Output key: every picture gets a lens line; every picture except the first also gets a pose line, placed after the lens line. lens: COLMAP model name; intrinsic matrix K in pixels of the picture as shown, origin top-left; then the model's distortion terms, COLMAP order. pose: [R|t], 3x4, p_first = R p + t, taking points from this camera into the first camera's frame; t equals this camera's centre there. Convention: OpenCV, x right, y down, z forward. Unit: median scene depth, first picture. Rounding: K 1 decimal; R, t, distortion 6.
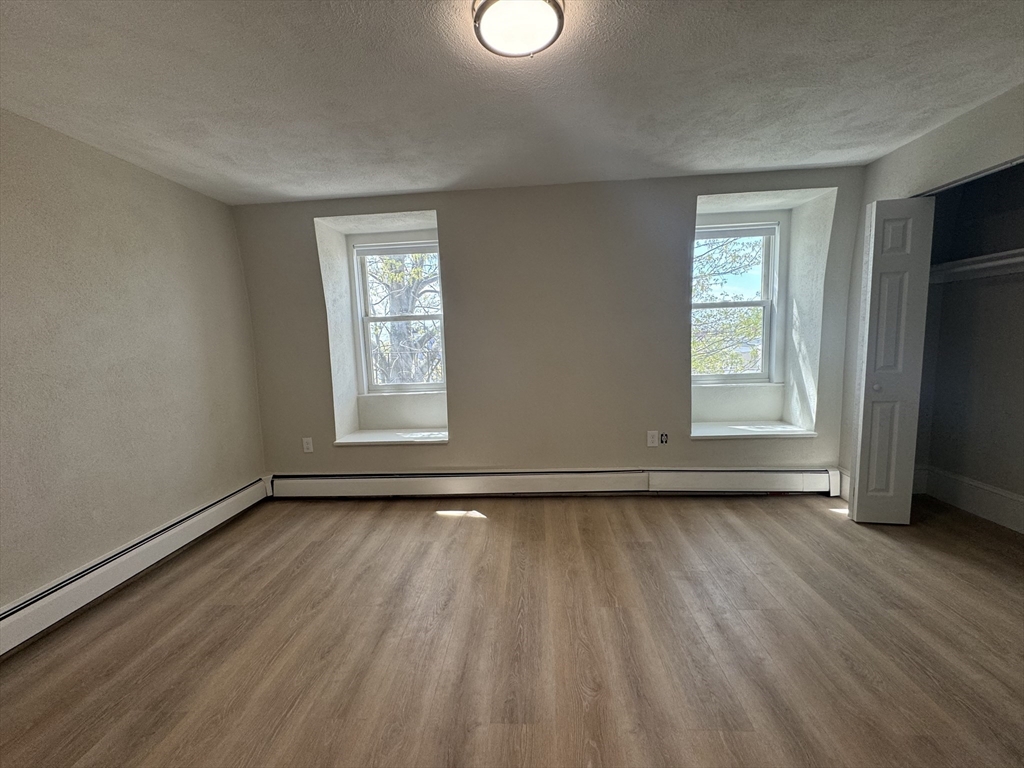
lens RADIAL K [[412.0, 0, 509.5], [0, 412.0, 381.2], [0, 0, 1]] dist [-0.001114, 0.000347]
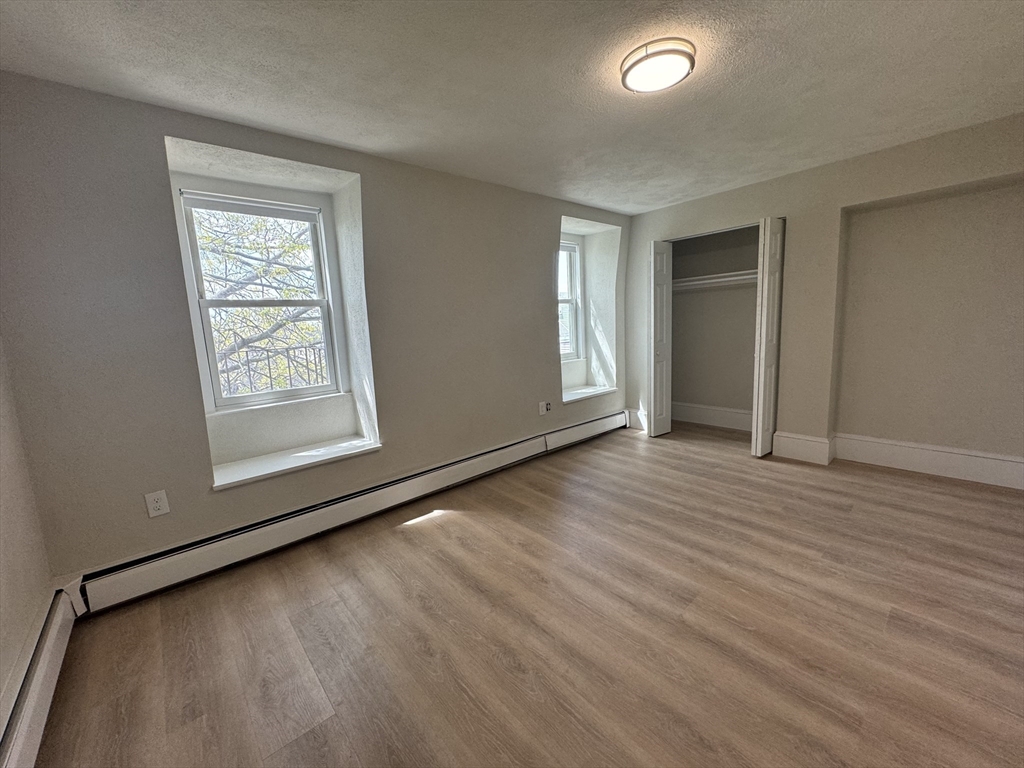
lens RADIAL K [[412.0, 0, 513.9], [0, 412.0, 381.8], [0, 0, 1]] dist [-0.001114, 0.000347]
pose [[0.699464, -0.100320, 0.707591, -0.586605], [0.099518, 0.994125, 0.042568, 0.000862], [-0.707704, 0.040643, 0.705339, 0.199626]]
